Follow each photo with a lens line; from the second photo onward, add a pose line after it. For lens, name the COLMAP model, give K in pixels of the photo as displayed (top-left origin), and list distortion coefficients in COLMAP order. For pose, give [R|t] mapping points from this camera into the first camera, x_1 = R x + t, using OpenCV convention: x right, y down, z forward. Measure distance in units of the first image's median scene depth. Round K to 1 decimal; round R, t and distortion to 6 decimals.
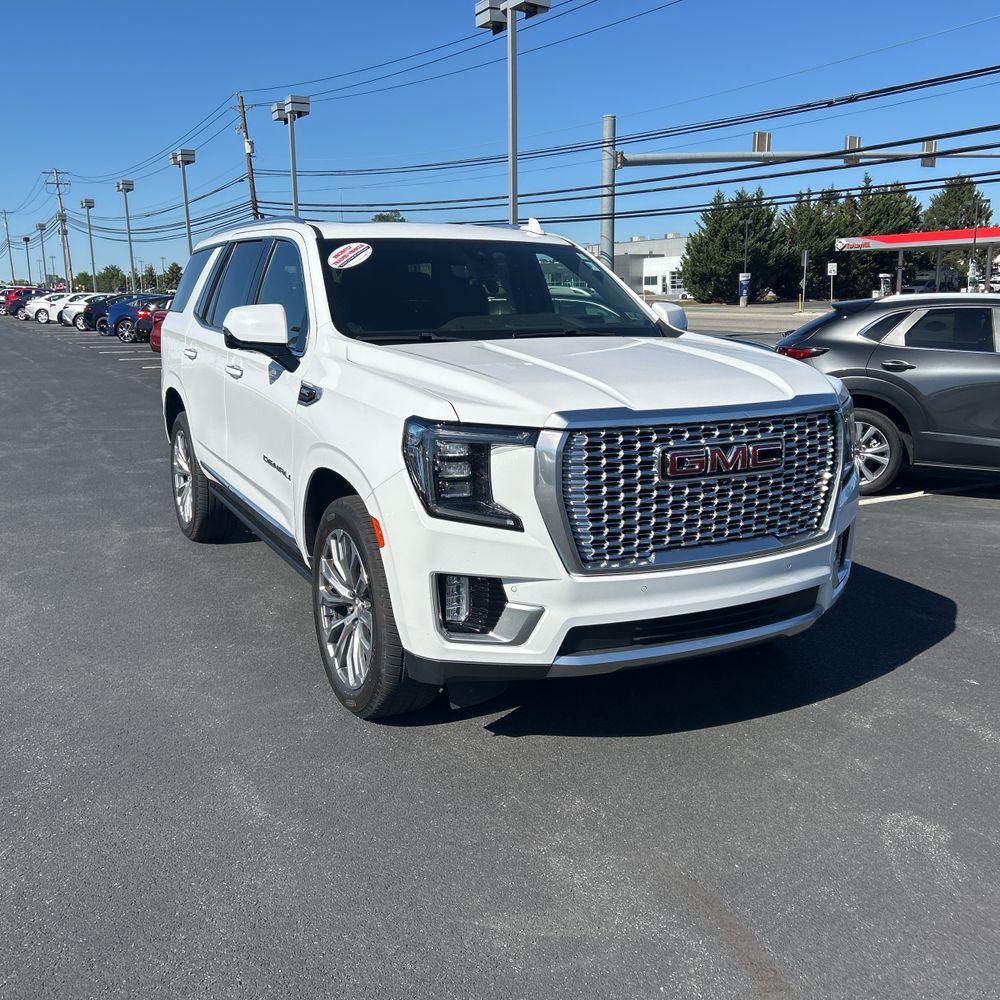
lens RADIAL K [[996.9, 0, 490.0], [0, 996.9, 501.4], [0, 0, 1]] dist [0.025066, 0.000000]
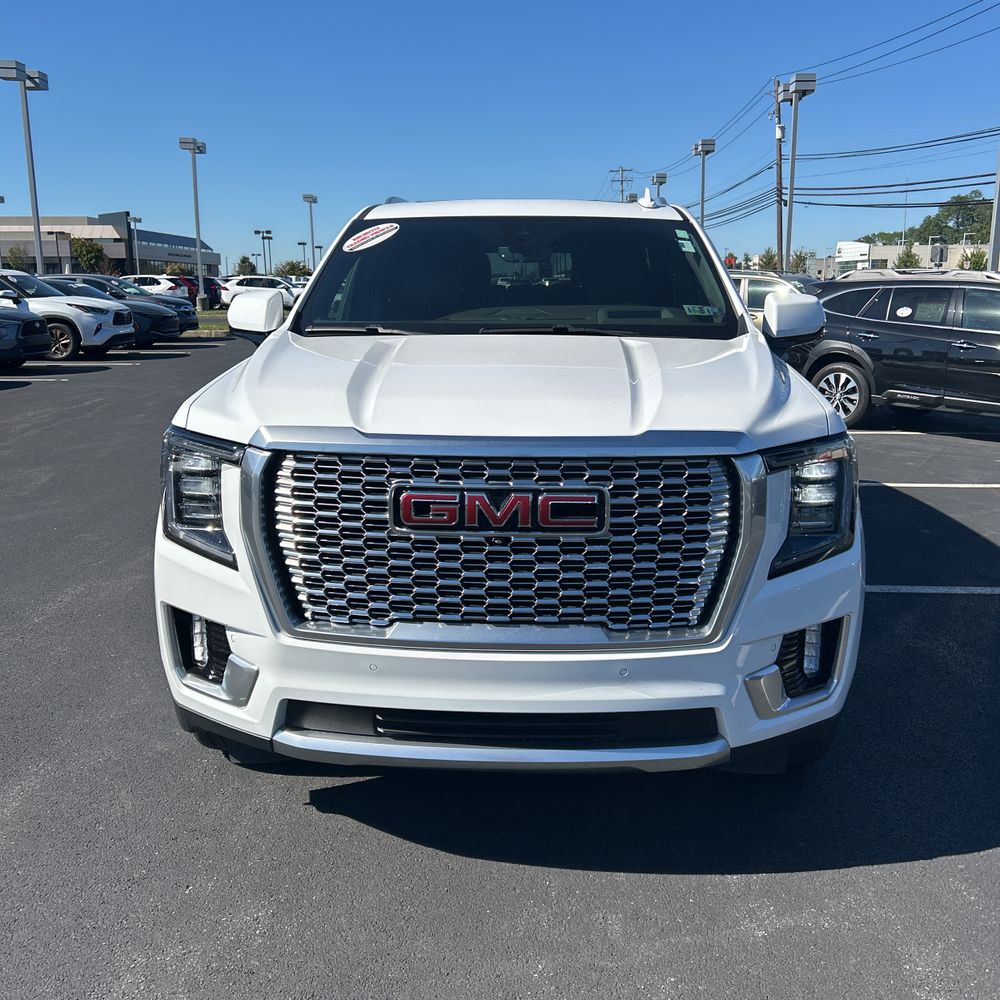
lens RADIAL K [[996.9, 0, 501.1], [0, 996.9, 502.0], [0, 0, 1]] dist [0.025066, 0.000000]
pose [[0.871317, 0.110061, -0.478219, 0.541765], [-0.104960, 0.993770, 0.037476, -0.070531], [0.479365, 0.017540, 0.877440, 0.344305]]
